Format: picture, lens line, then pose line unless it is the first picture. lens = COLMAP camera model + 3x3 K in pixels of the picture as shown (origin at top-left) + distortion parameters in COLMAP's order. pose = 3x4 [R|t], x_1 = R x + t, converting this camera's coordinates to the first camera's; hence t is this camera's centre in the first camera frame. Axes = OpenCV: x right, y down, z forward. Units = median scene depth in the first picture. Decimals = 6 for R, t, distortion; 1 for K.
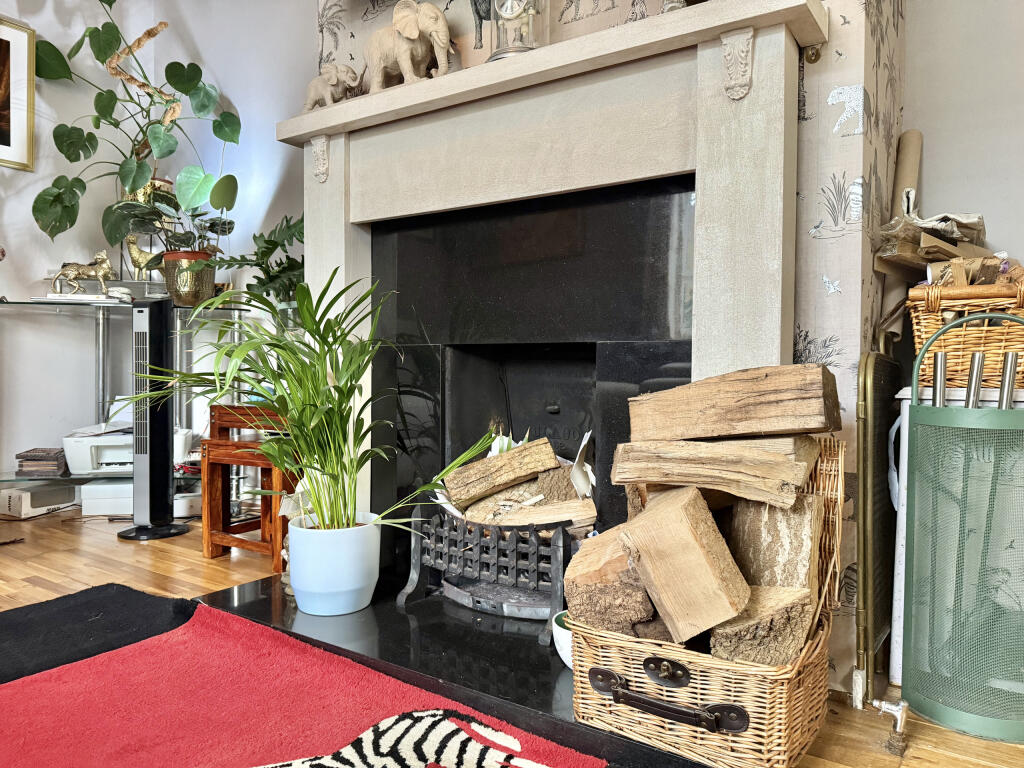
lens RADIAL K [[728.2, 0, 512.0], [0, 728.2, 384.0], [0, 0, 1]] dist [-0.002062, -0.004056]
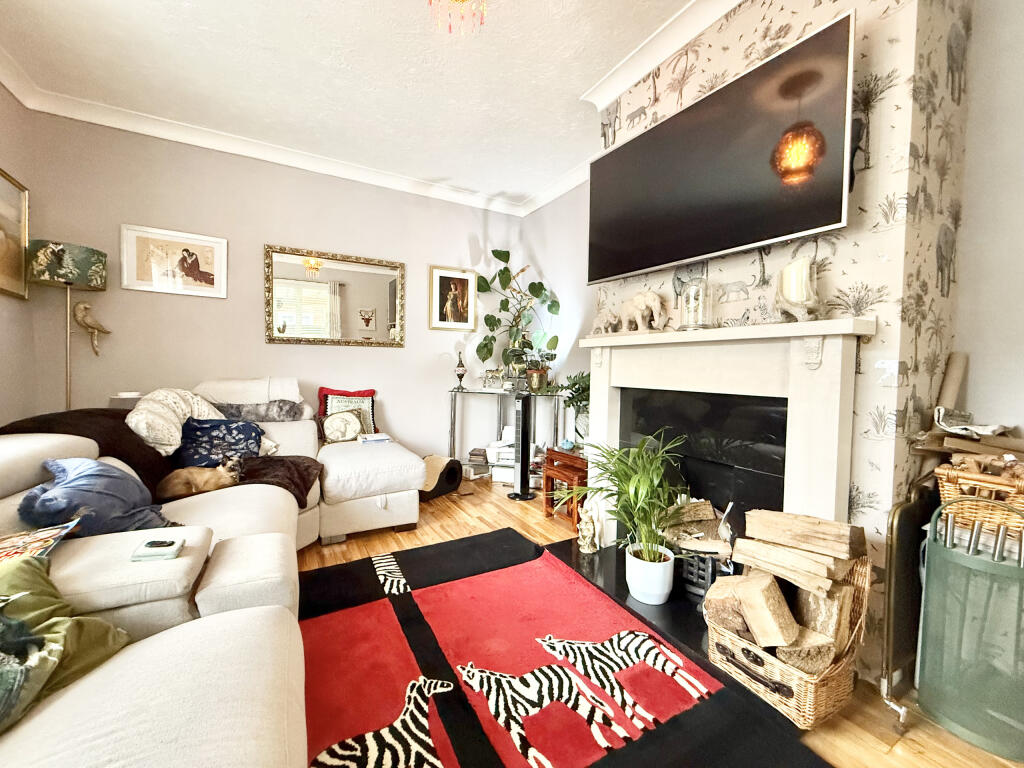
lens RADIAL K [[406.6, 0, 508.8], [0, 406.6, 383.3], [0, 0, 1]] dist [-0.000304, -0.000039]
pose [[0.898088, 0.022431, -0.439244, 0.048152], [-0.017214, 0.999726, 0.015858, -0.308145], [0.439480, -0.006680, 0.898228, -0.300077]]
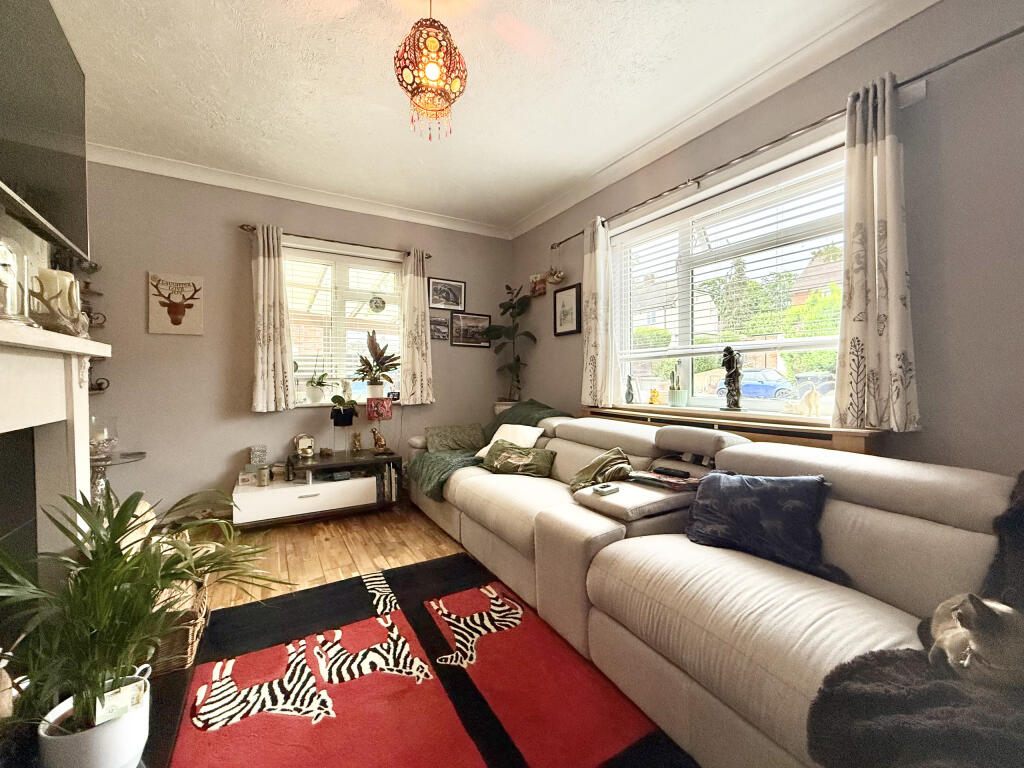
lens RADIAL K [[406.6, 0, 508.8], [0, 406.6, 383.3], [0, 0, 1]] dist [-0.000304, -0.000039]
pose [[-0.908499, -0.004782, 0.417859, -1.066321], [0.013925, 0.999033, 0.041709, -0.375248], [-0.417654, 0.043711, -0.907554, 1.321762]]
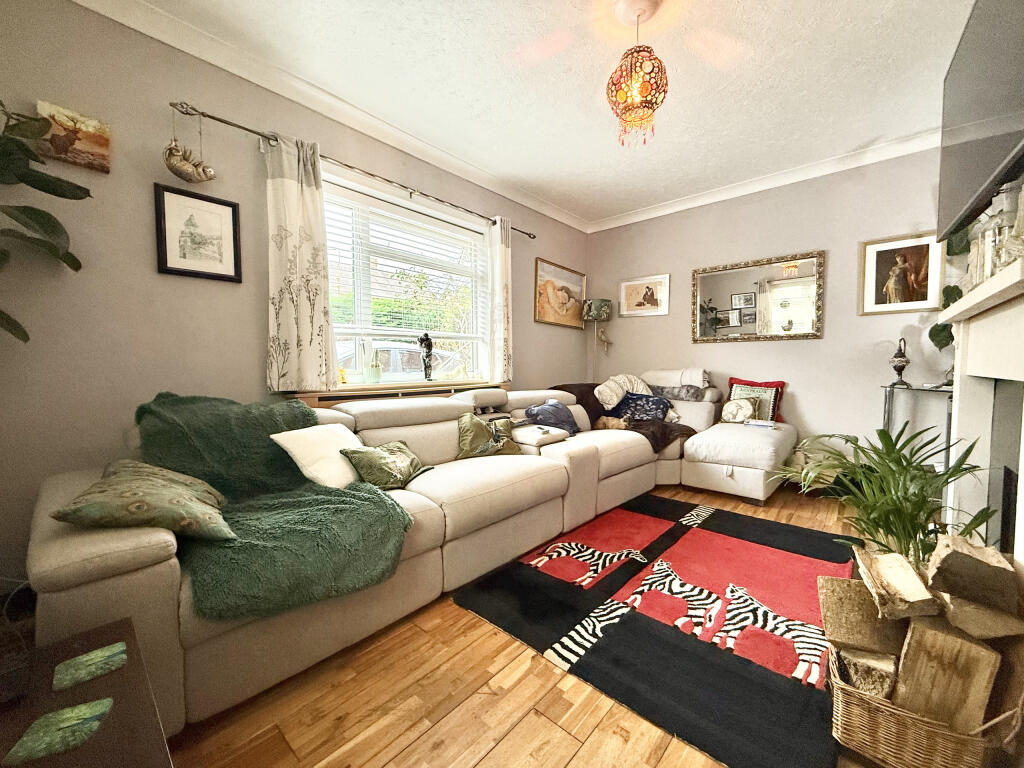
lens RADIAL K [[406.6, 0, 508.8], [0, 406.6, 383.3], [0, 0, 1]] dist [-0.000304, -0.000039]
pose [[-0.128218, 0.039417, -0.990962, 0.981165], [-0.022399, 0.998840, 0.042629, -0.275438], [0.991493, 0.027662, -0.127186, 0.156077]]
